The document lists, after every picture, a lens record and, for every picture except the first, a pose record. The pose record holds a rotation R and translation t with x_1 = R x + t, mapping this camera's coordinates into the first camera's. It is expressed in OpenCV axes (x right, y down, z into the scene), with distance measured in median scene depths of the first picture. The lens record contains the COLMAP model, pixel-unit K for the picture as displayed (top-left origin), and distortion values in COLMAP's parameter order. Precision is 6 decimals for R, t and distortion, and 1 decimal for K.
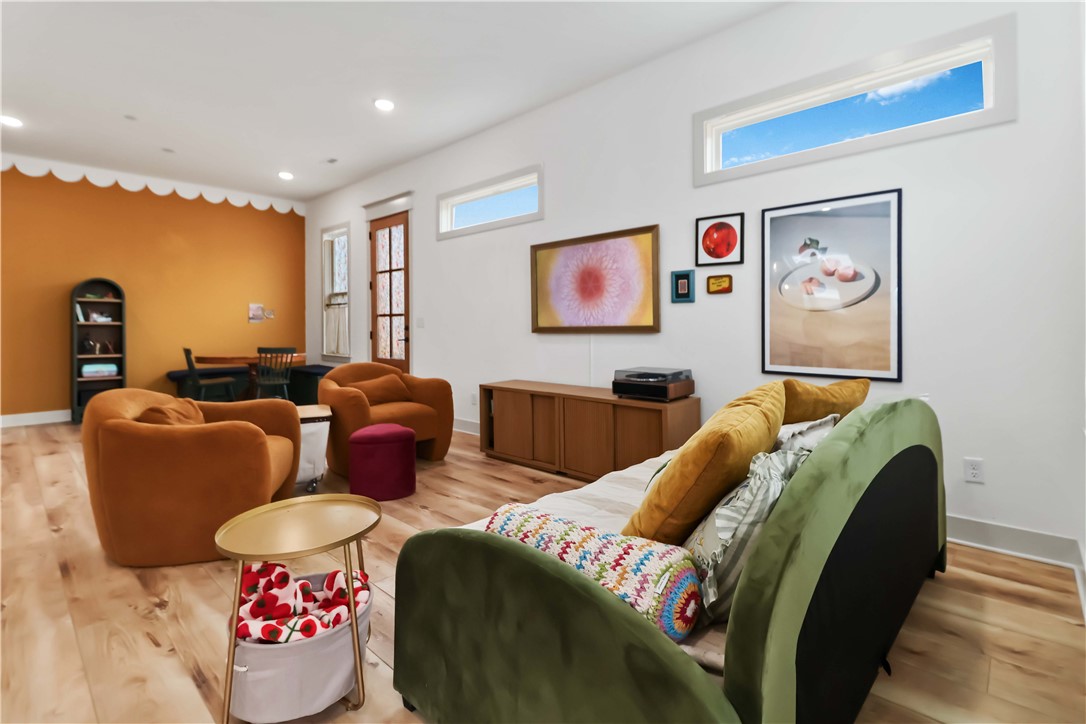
lens RADIAL K [[509.5, 0, 551.7], [0, 509.5, 326.5], [0, 0, 1]] dist [0.003291, -0.006171]
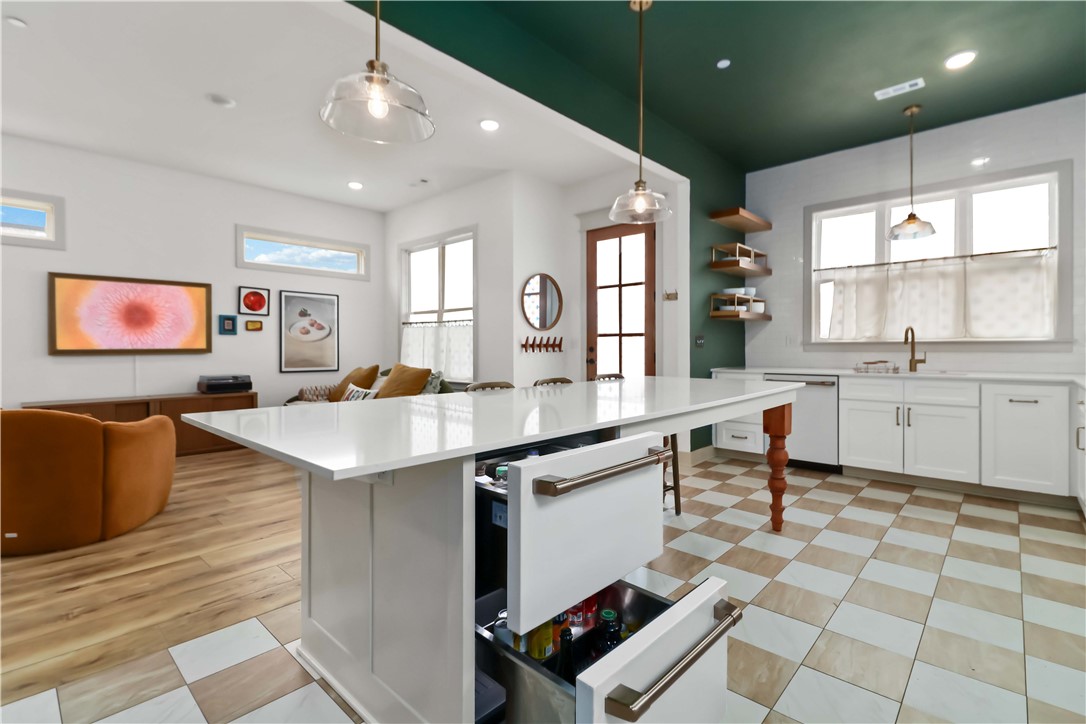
lens RADIAL K [[497.2, 0, 561.1], [0, 497.2, 350.1], [0, 0, 1]] dist [0.003555, -0.007240]
pose [[-0.044839, 0.003395, 0.998988, -1.344160], [0.007974, 0.999964, -0.003040, 0.016157], [-0.998962, 0.007830, -0.044865, -0.005168]]
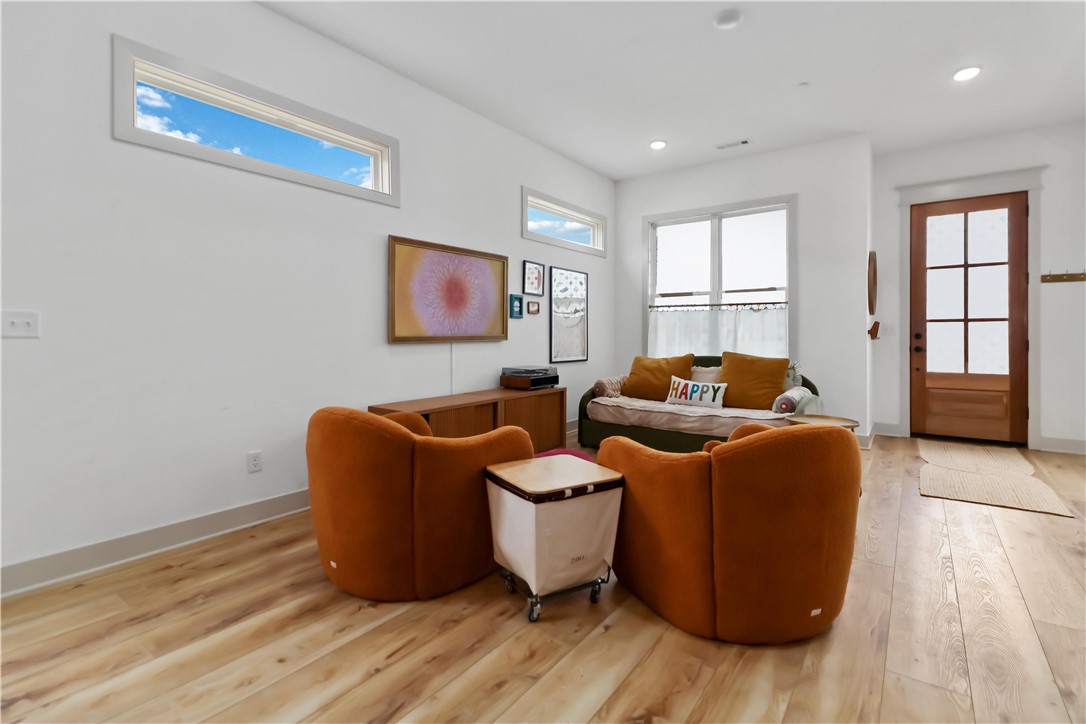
lens RADIAL K [[501.9, 0, 558.9], [0, 501.9, 335.1], [0, 0, 1]] dist [-0.000431, -0.000952]
pose [[-0.144371, 0.006730, 0.989501, -1.054150], [0.008047, 0.999952, -0.005627, 0.007065], [-0.989491, 0.007150, -0.144418, 1.039164]]
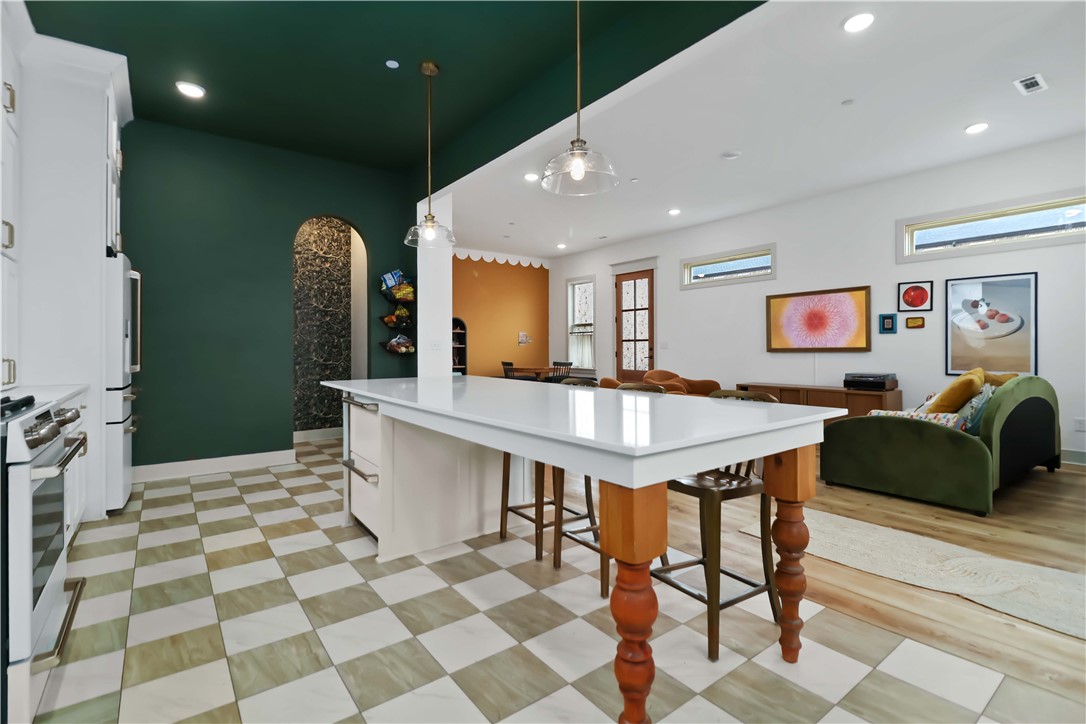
lens RADIAL K [[507.0, 0, 546.8], [0, 507.0, 349.7], [0, 0, 1]] dist [0.002005, -0.009370]
pose [[0.983448, 0.002048, -0.181181, -0.510474], [-0.001991, 0.999998, 0.000497, 0.006982], [0.181182, -0.000128, 0.983450, -0.780769]]
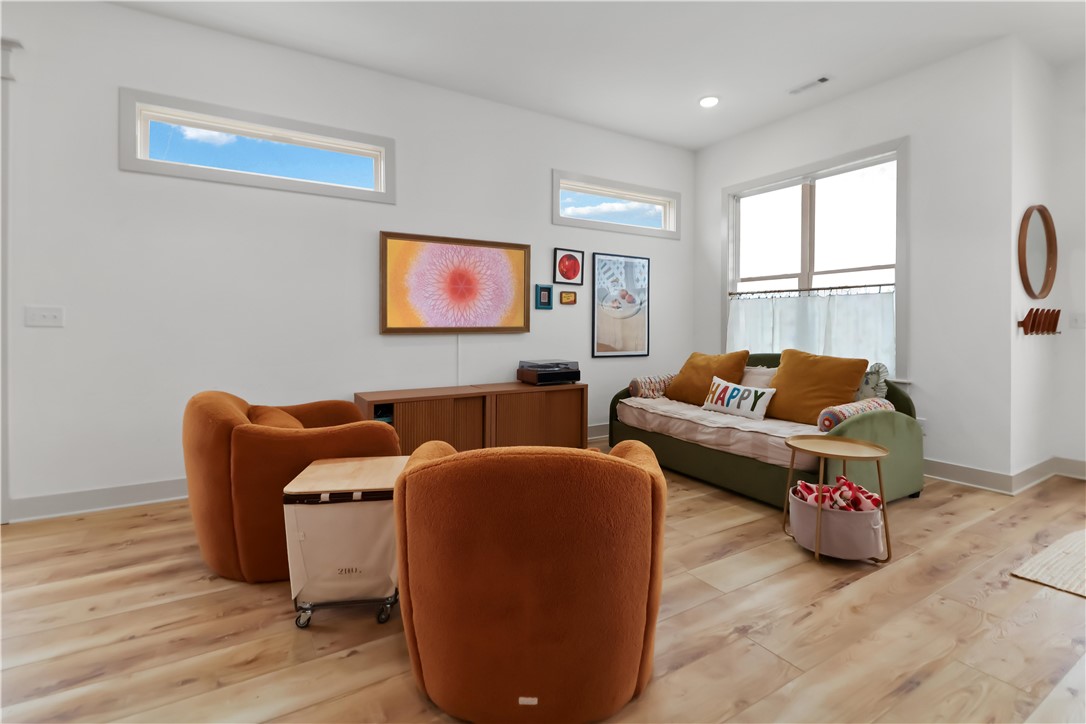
lens RADIAL K [[509.5, 0, 551.7], [0, 509.5, 326.5], [0, 0, 1]] dist [0.003291, -0.006171]
pose [[0.248121, 0.008766, 0.968689, -0.961522], [0.001983, 0.999952, -0.009557, 0.009672], [-0.968727, 0.004292, 0.248092, 0.630558]]
